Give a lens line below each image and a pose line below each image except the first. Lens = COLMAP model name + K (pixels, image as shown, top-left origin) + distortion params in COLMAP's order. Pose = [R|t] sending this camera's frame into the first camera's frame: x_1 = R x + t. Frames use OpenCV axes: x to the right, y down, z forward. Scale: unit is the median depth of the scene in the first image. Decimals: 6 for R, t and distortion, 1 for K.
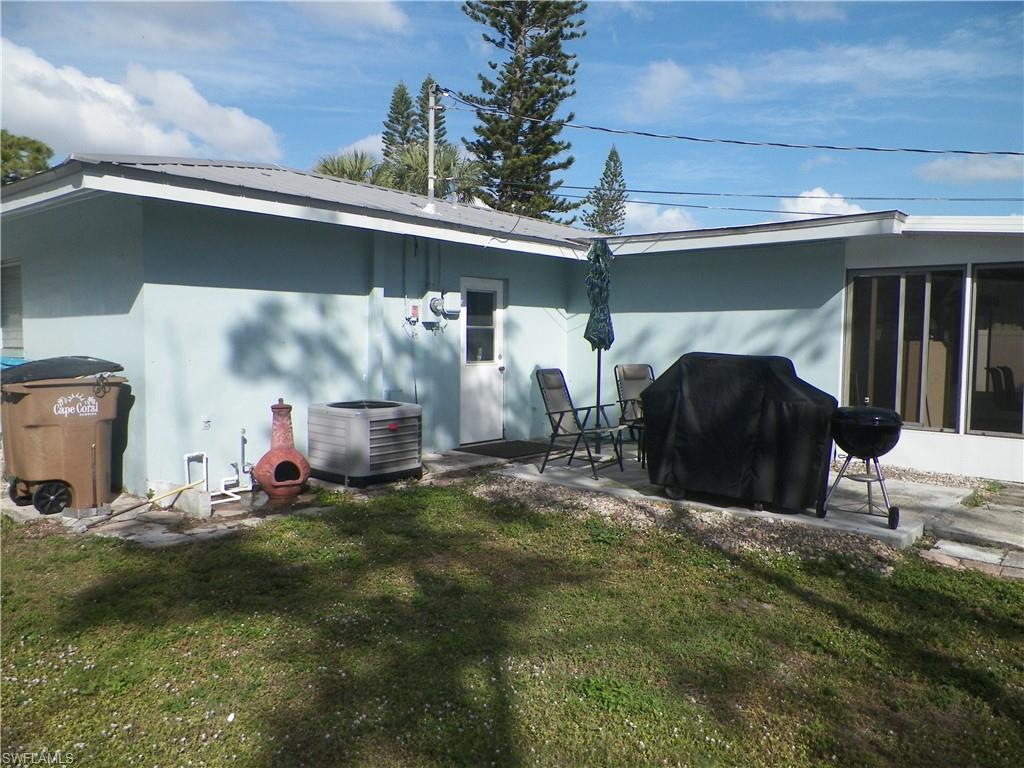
lens RADIAL K [[772.7, 0, 510.8], [0, 772.7, 383.4], [0, 0, 1]] dist [0.007263, -0.001632]
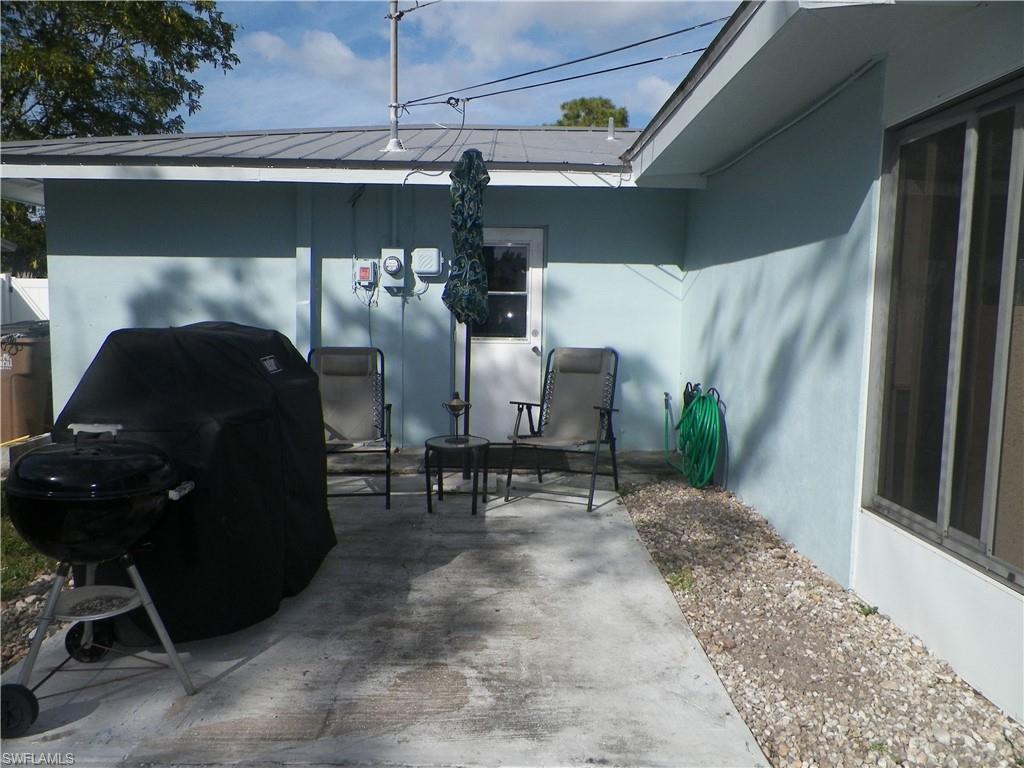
lens RADIAL K [[772.7, 0, 510.8], [0, 772.7, 386.5], [0, 0, 1]] dist [0.007263, -0.001632]
pose [[0.642487, 0.074997, -0.762618, 0.614925], [-0.051352, 0.997176, 0.054801, -0.026807], [0.764574, 0.003953, 0.644524, 0.583458]]
